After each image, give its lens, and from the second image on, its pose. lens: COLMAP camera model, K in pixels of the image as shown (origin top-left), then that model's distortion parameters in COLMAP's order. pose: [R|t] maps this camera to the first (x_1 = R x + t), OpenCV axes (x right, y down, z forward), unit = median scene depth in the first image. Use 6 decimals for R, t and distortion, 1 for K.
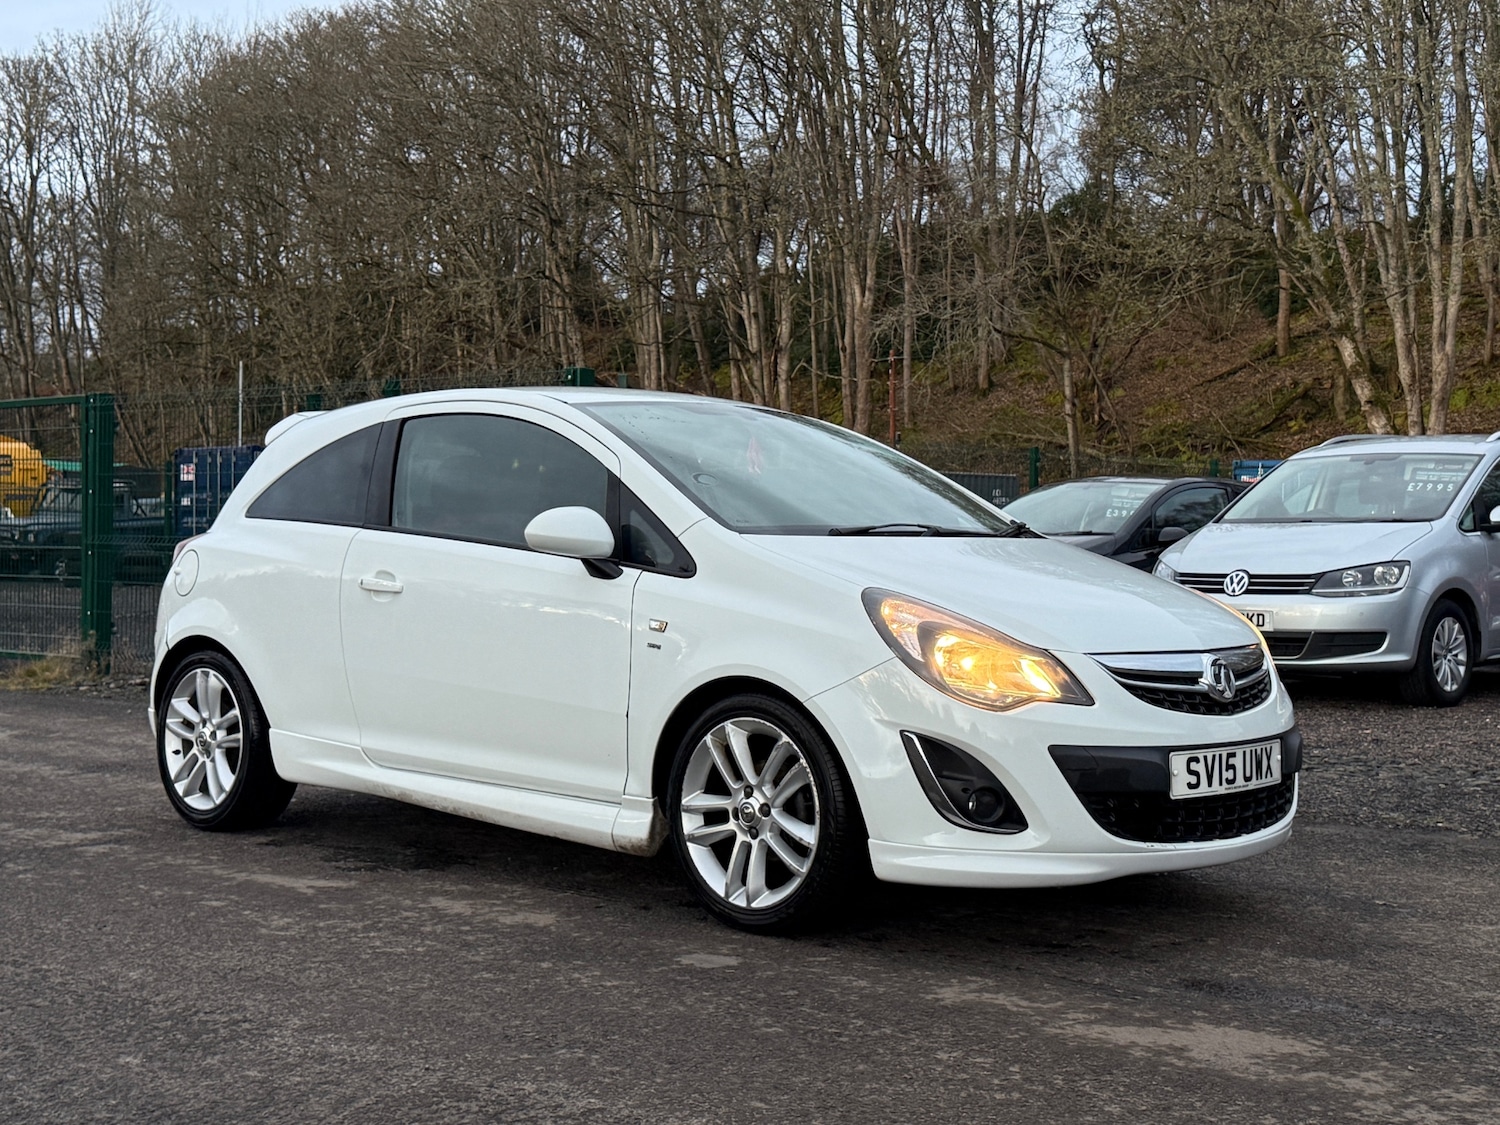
lens RADIAL K [[1989.8, 0, 750.0], [0, 1989.8, 562.5], [0, 0, 1]] dist [0.164634, -0.266537]
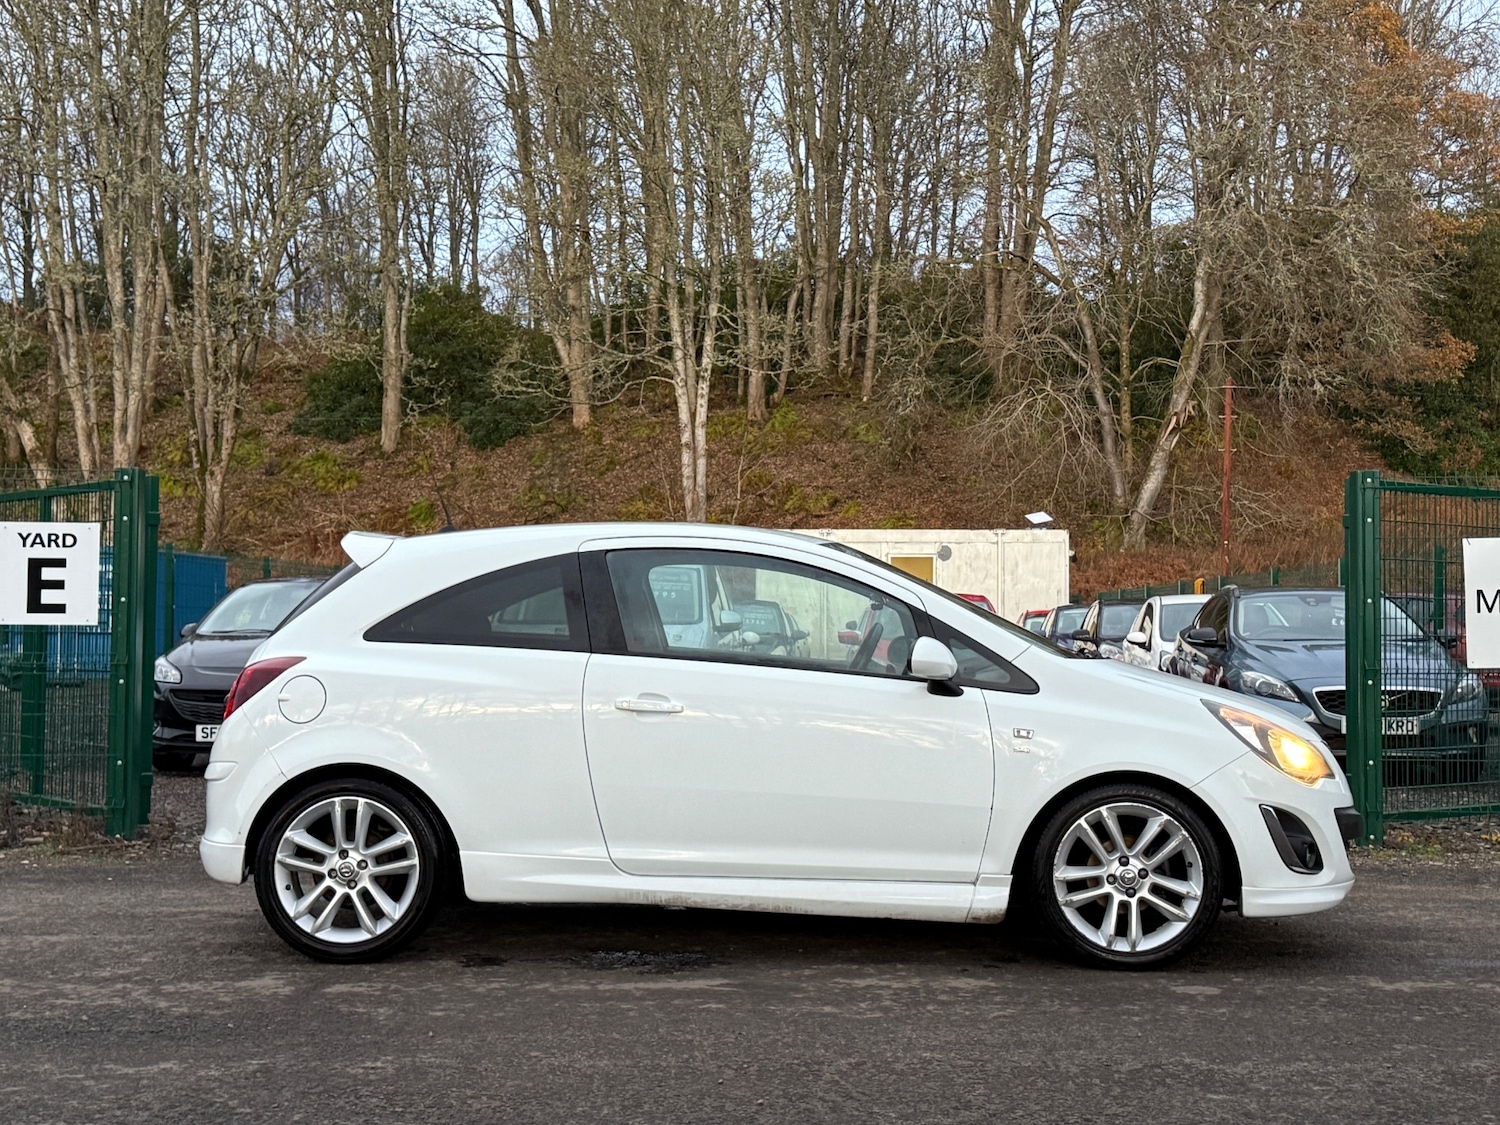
lens RADIAL K [[1989.8, 0, 750.0], [0, 1989.8, 562.5], [0, 0, 1]] dist [0.164634, -0.266537]
pose [[0.749645, 0.017157, 0.661618, -0.974351], [0.008617, 0.999326, -0.035678, -0.031043], [-0.661785, 0.032447, 0.748992, 0.173341]]
